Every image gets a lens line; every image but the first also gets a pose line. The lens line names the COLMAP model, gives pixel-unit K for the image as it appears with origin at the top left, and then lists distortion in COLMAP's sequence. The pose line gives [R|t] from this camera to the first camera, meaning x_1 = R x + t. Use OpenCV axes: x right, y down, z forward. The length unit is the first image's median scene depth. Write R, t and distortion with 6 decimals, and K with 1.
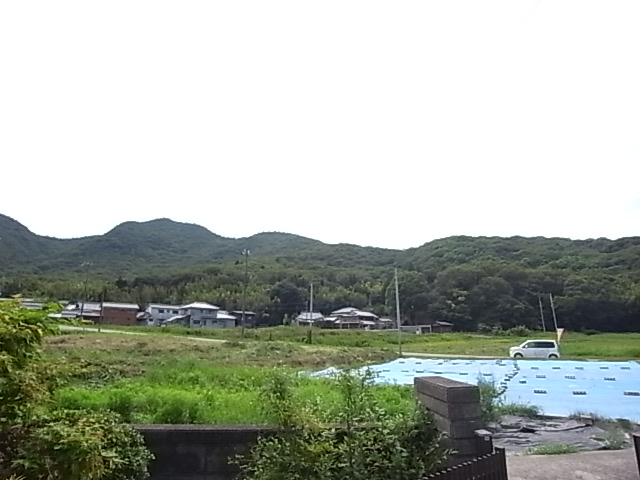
lens RADIAL K [[358.1, 0, 306.4], [0, 358.1, 243.2], [0, 0, 1]] dist [-0.072206, 0.018995]
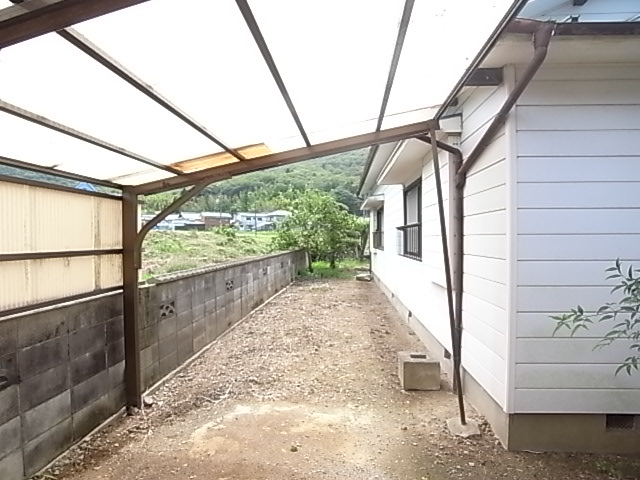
lens RADIAL K [[358.1, 0, 306.4], [0, 358.1, 243.2], [0, 0, 1]] dist [-0.072206, 0.018995]
pose [[0.994899, -0.000274, -0.100872, -0.104835], [0.026752, 0.964907, 0.261226, -0.033390], [0.097261, -0.262592, 0.959993, -0.141721]]
